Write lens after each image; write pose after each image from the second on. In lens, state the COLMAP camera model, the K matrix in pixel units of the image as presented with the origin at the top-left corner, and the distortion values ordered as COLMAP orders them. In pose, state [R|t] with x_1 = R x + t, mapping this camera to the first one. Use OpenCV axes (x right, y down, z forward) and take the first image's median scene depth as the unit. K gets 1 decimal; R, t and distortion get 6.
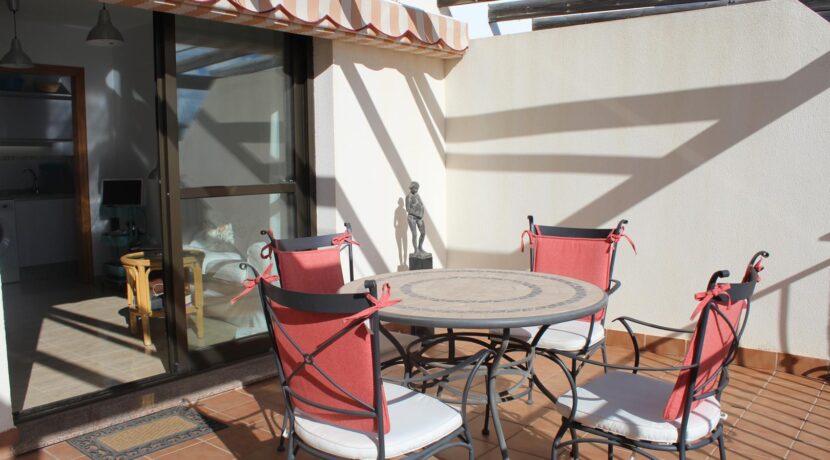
lens RADIAL K [[708.0, 0, 413.9], [0, 708.0, 218.9], [0, 0, 1]] dist [-0.056631, 0.005304]
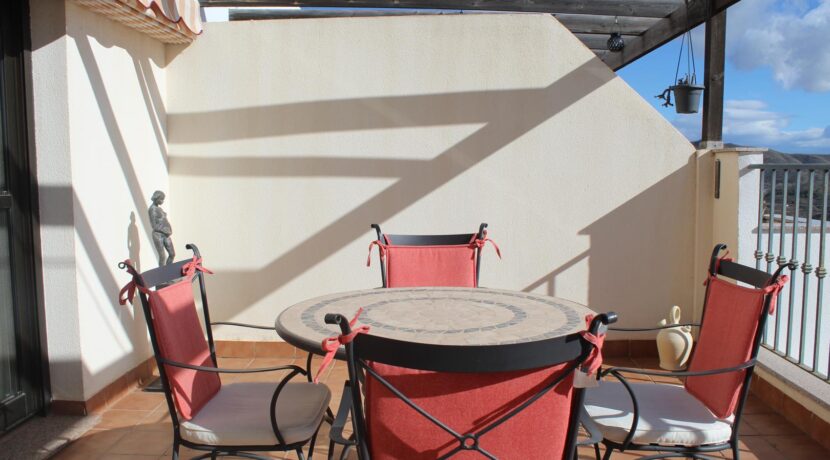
lens RADIAL K [[714.3, 0, 407.7], [0, 714.3, 233.1], [0, 0, 1]] dist [-0.161099, 0.177779]
pose [[0.816389, -0.053978, 0.574974, -0.245450], [0.050089, 0.998489, 0.022618, -0.008987], [-0.575326, 0.010335, 0.817859, 0.199691]]
